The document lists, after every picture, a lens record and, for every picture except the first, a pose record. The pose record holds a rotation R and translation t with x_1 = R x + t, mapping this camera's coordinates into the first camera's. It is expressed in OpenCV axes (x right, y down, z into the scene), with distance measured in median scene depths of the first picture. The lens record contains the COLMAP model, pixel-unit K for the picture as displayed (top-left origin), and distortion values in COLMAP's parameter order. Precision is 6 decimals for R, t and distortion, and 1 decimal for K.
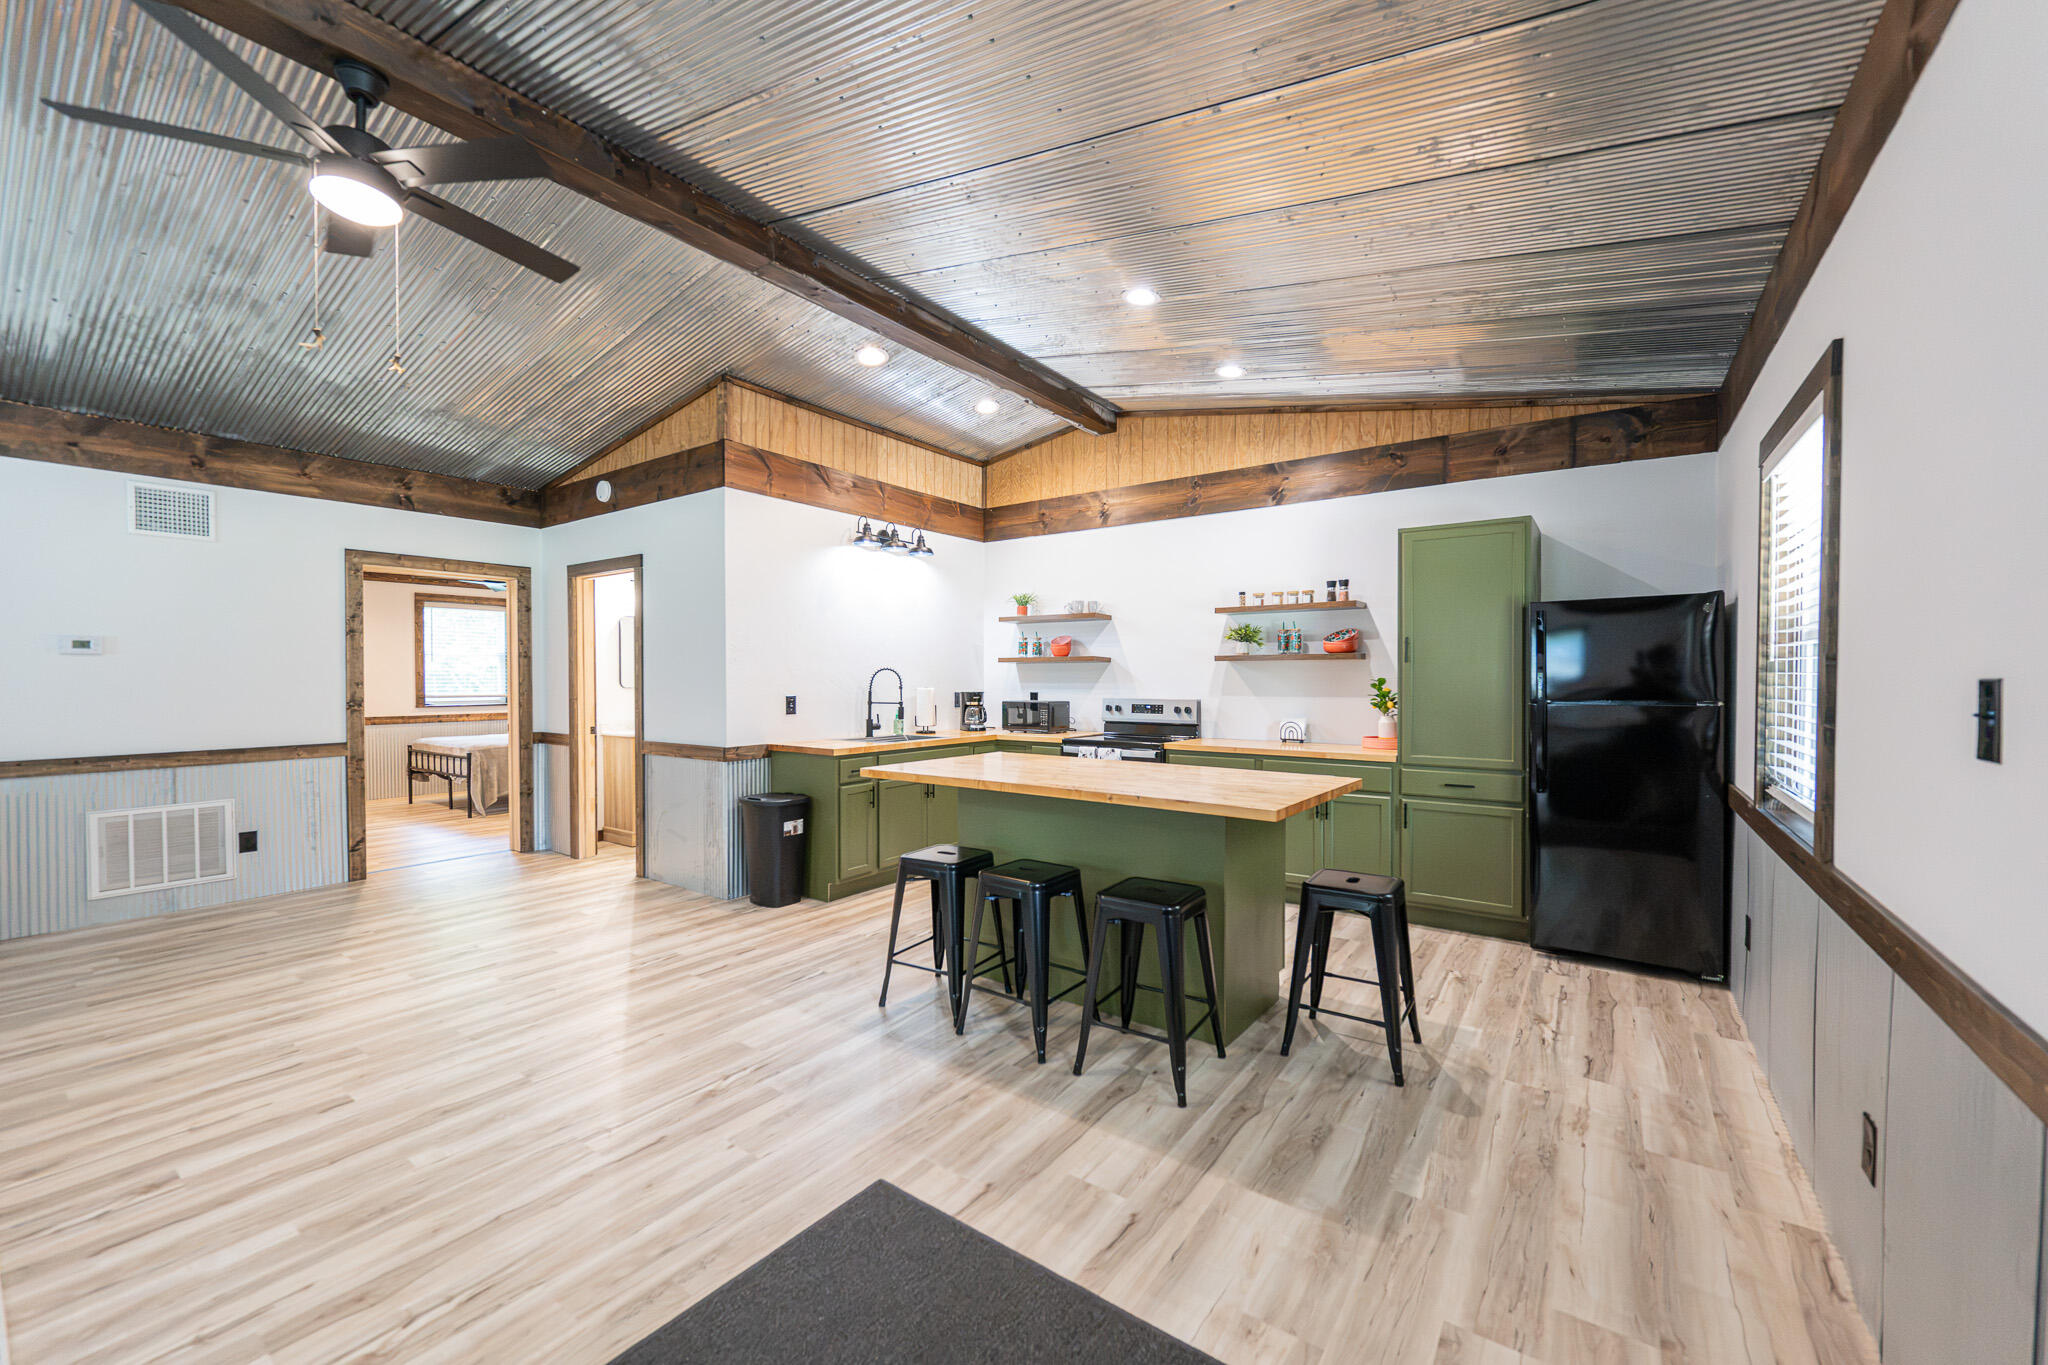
lens RADIAL K [[799.3, 0, 1033.3], [0, 799.3, 686.7], [0, 0, 1]] dist [0.000394, -0.000583]
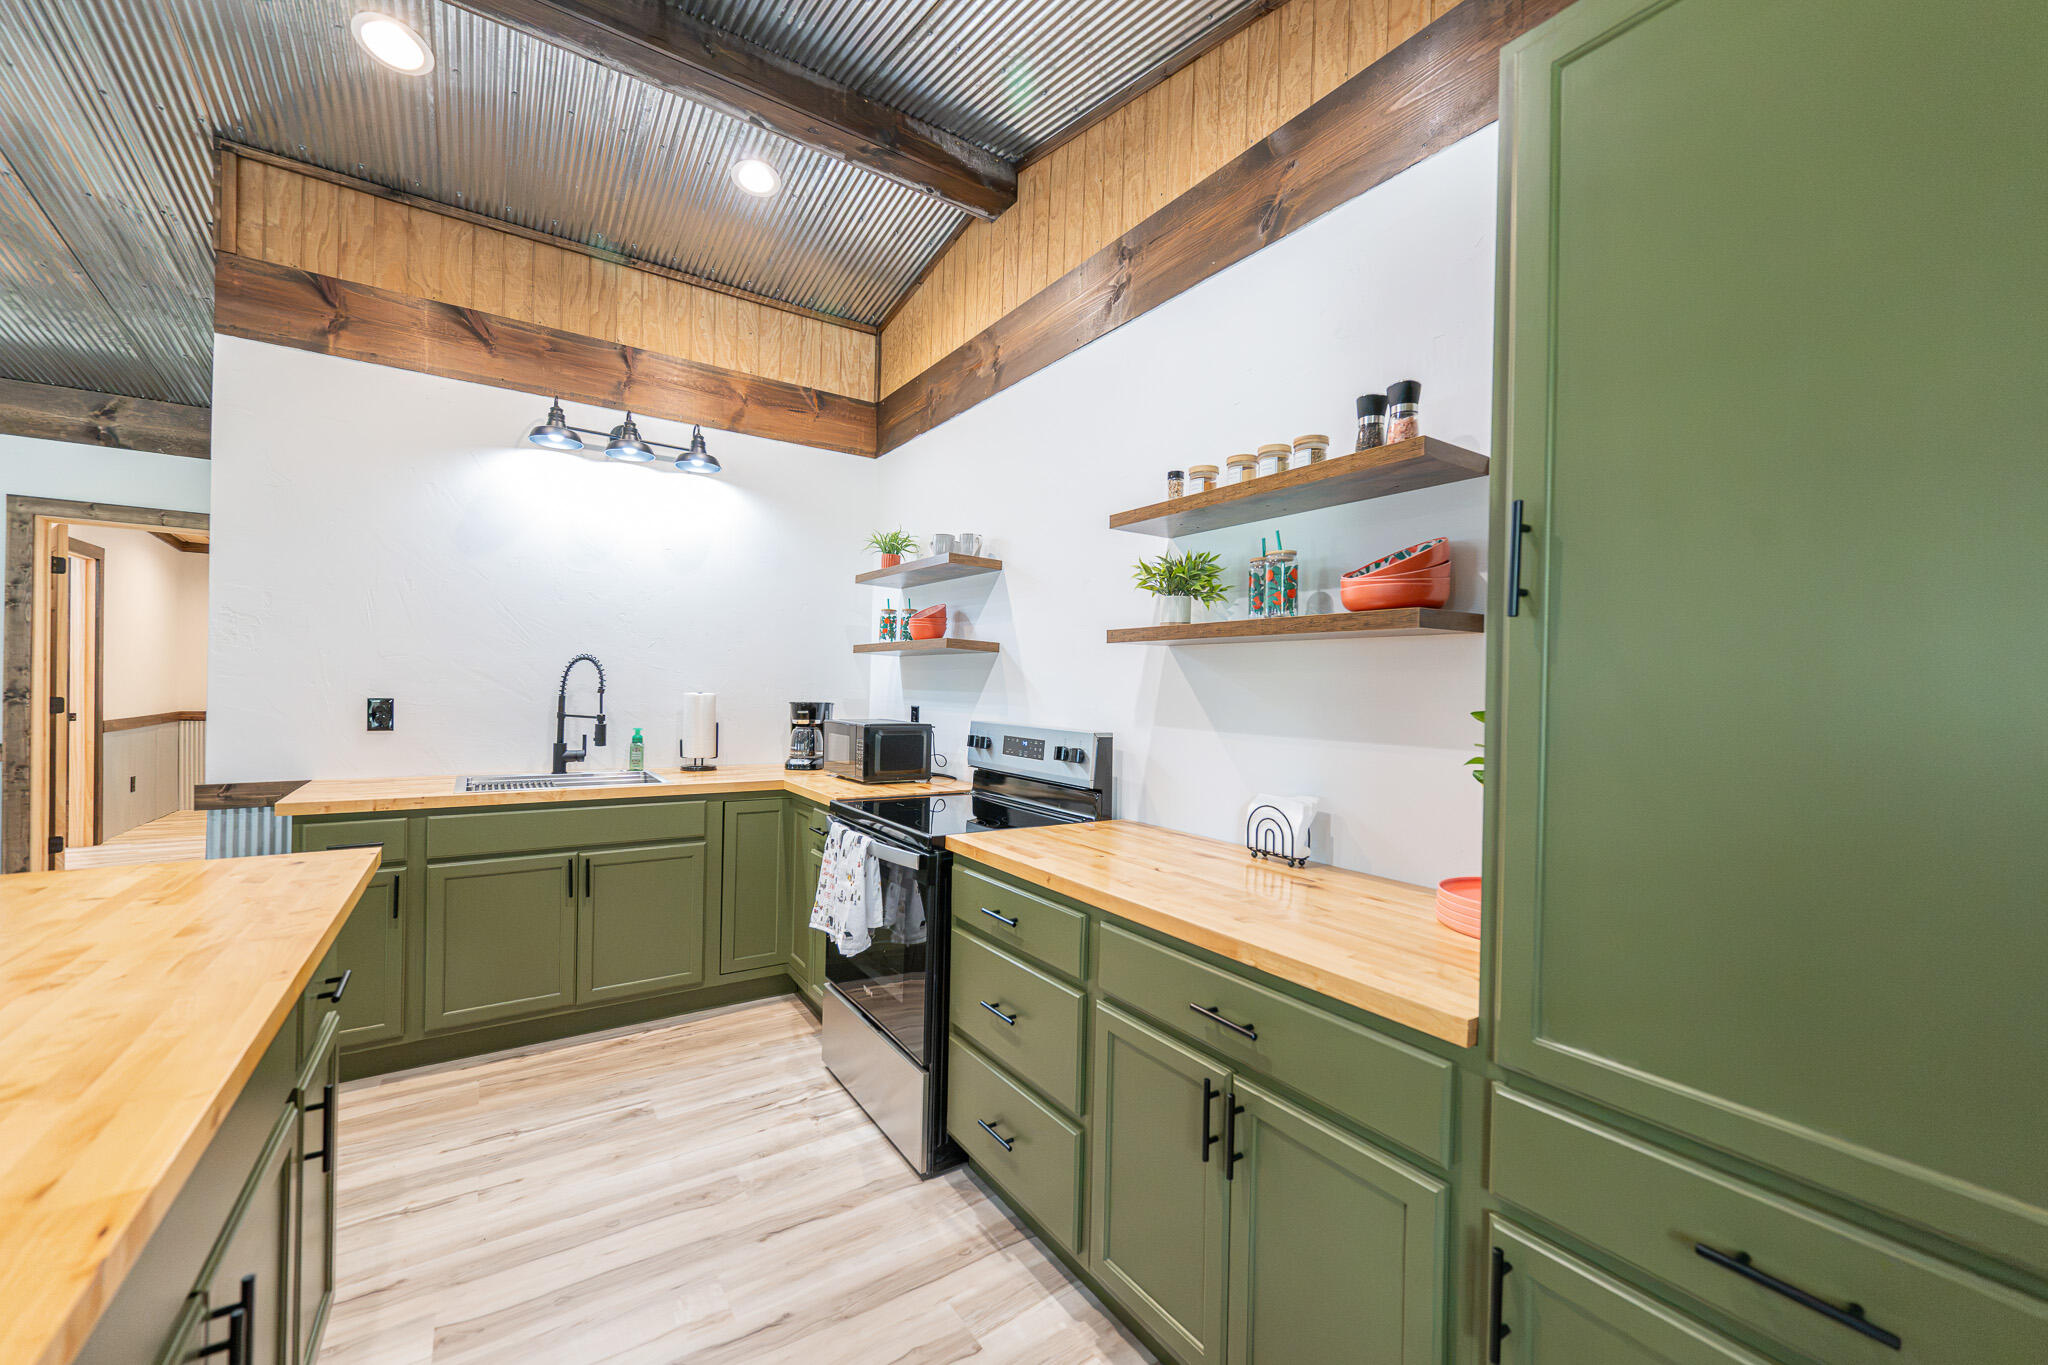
lens RADIAL K [[799.3, 0, 1029.4], [0, 799.3, 687.2], [0, 0, 1]] dist [0.000394, -0.000583]
pose [[0.939296, 0.021201, -0.342452, 0.329367], [-0.026019, 0.999616, -0.009480, -0.003743], [0.342120, 0.017815, 0.939488, 0.592695]]
